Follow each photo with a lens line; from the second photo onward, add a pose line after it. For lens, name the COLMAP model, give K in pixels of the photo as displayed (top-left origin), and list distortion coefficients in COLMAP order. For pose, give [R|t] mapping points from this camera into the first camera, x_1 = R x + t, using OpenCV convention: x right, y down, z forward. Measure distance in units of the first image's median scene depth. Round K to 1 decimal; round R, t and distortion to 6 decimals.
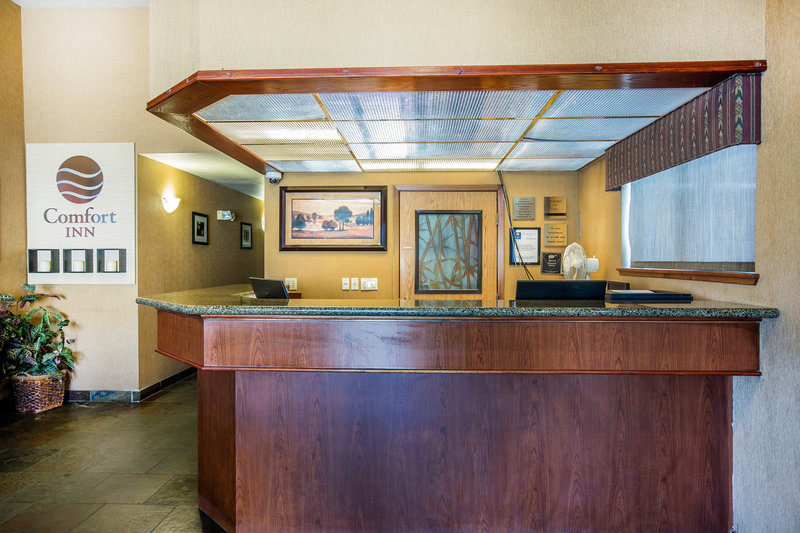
lens RADIAL K [[553.2, 0, 399.3], [0, 553.2, 264.9], [0, 0, 1]] dist [-0.001629, -0.000315]
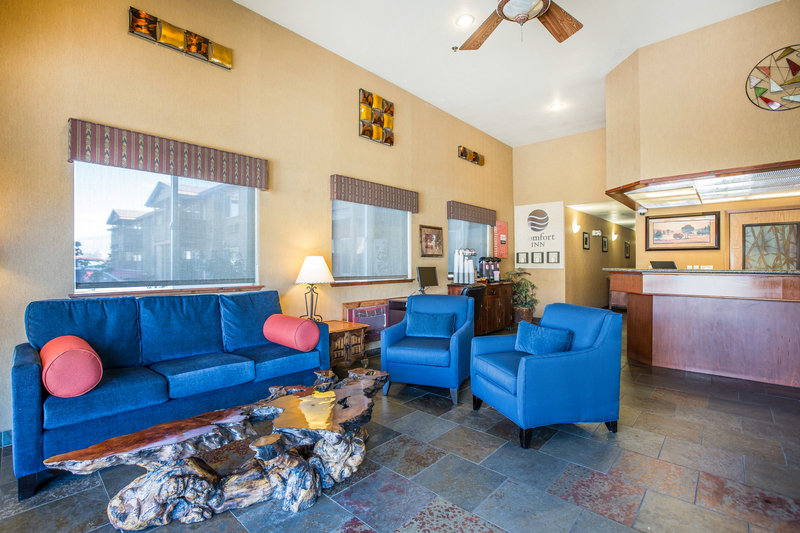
lens RADIAL K [[369.6, 0, 407.9], [0, 369.6, 264.4], [0, 0, 1]] dist [-0.011882, 0.000702]
pose [[0.771267, -0.000223, -0.636512, -0.044945], [-0.001658, 0.999996, -0.002359, 0.023892], [0.636510, 0.002875, 0.771263, -0.462600]]
